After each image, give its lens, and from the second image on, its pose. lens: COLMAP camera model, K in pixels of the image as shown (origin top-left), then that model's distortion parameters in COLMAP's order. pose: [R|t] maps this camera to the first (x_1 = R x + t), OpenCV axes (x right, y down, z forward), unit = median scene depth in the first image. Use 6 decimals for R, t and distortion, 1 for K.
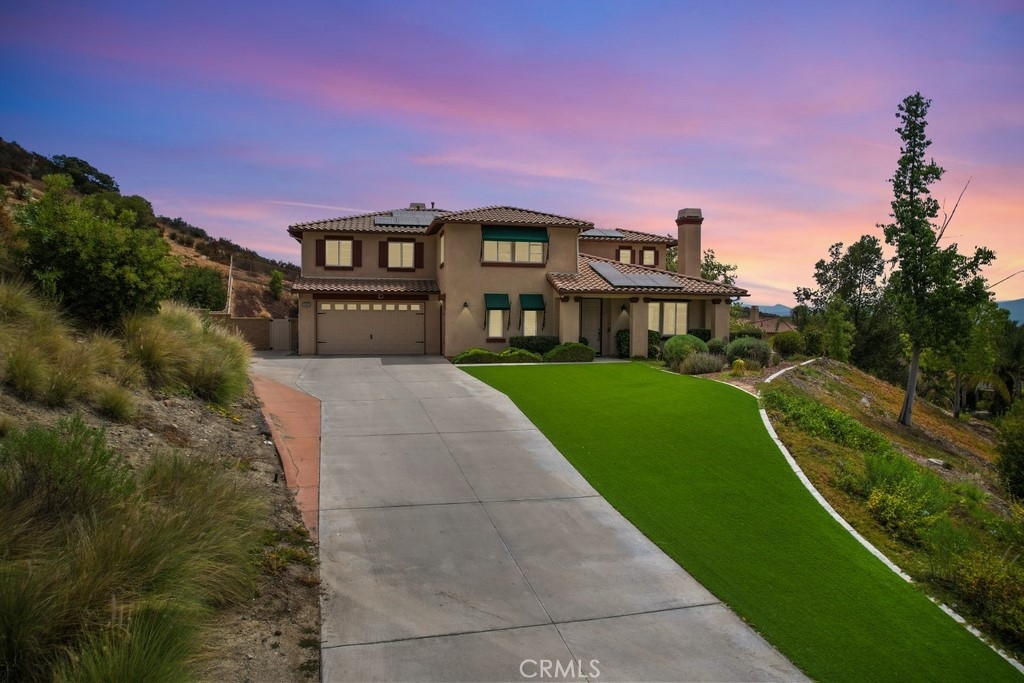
lens RADIAL K [[655.7, 0, 512.0], [0, 655.7, 341.5], [0, 0, 1]] dist [-0.076508, 0.075957]
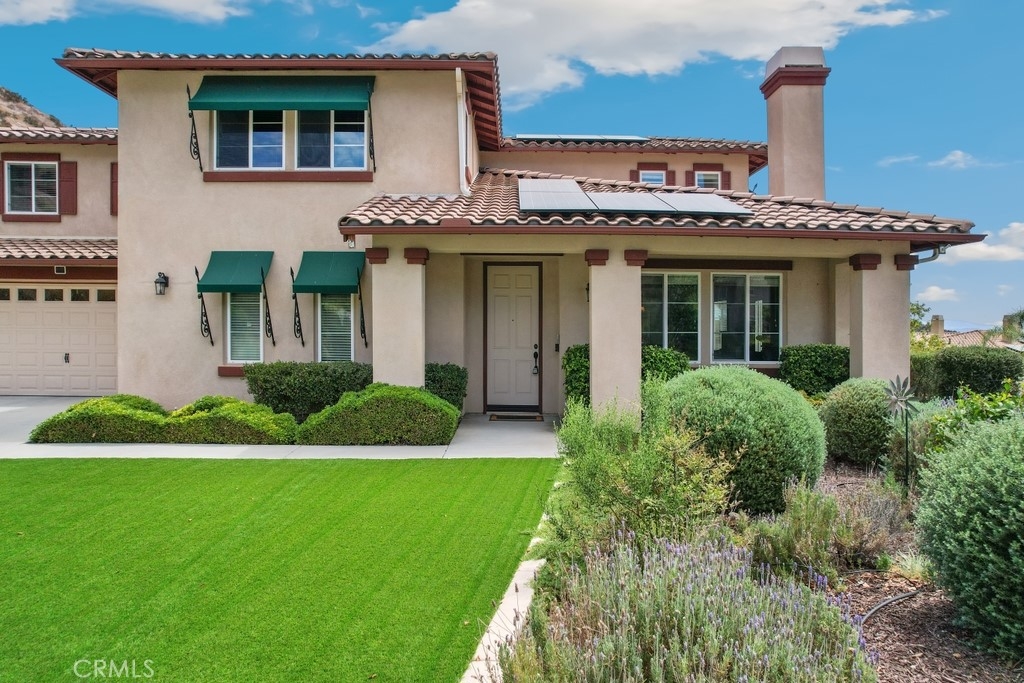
lens RADIAL K [[662.2, 0, 512.2], [0, 662.2, 333.5], [0, 0, 1]] dist [-0.082196, 0.079498]
pose [[0.978216, 0.002297, -0.207575, 0.201179], [-0.009744, 0.999345, -0.034858, -0.011680], [0.207359, 0.036122, 0.977598, 0.622057]]
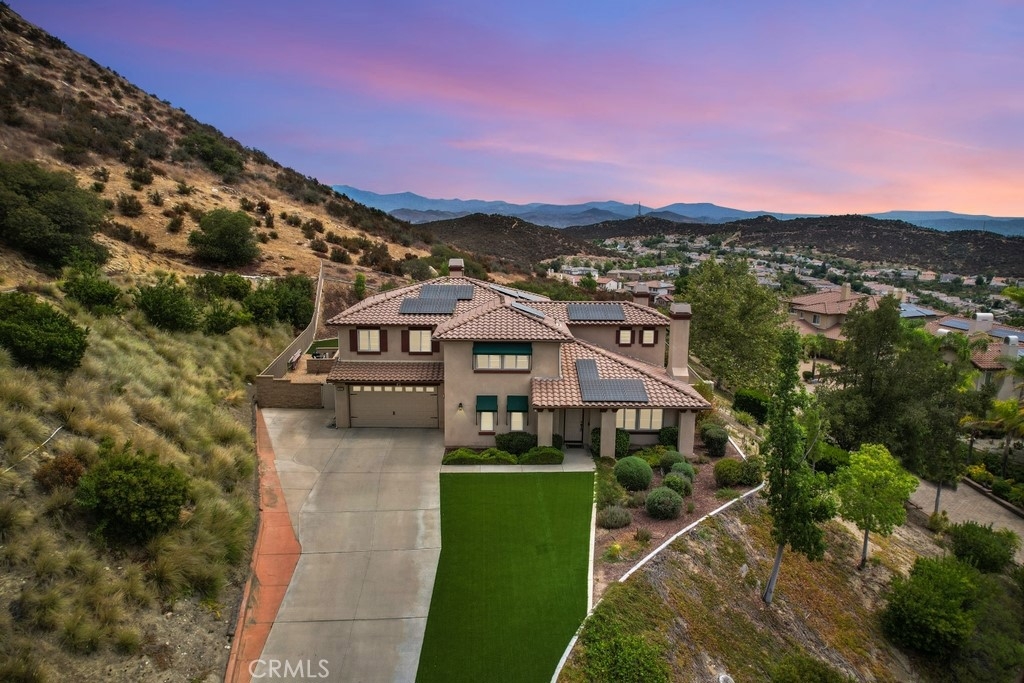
lens RADIAL K [[655.7, 0, 512.0], [0, 655.7, 341.5], [0, 0, 1]] dist [-0.076508, 0.075957]
pose [[0.980953, 0.039082, -0.190273, 0.227135], [-0.011165, 0.989275, 0.145635, -0.322861], [0.193924, -0.140736, 0.970869, -0.112469]]
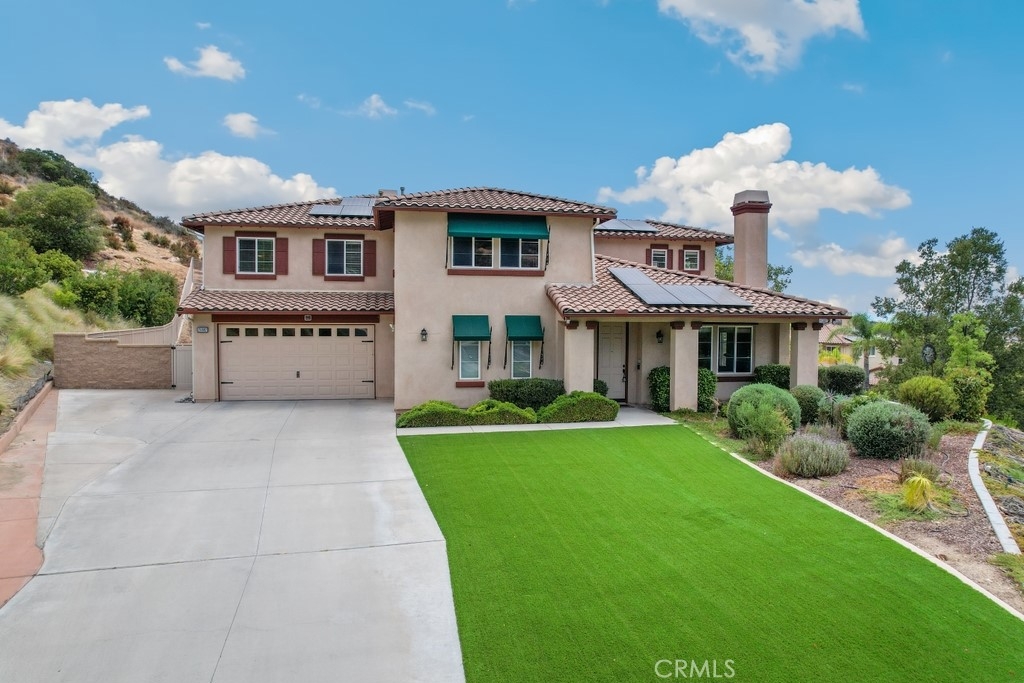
lens RADIAL K [[655.7, 0, 512.0], [0, 655.7, 341.5], [0, 0, 1]] dist [-0.076508, 0.075957]
pose [[0.999540, 0.001054, -0.030326, 0.037050], [-0.001049, 0.999999, 0.000170, -0.043758], [0.030326, -0.000138, 0.999540, 0.312223]]
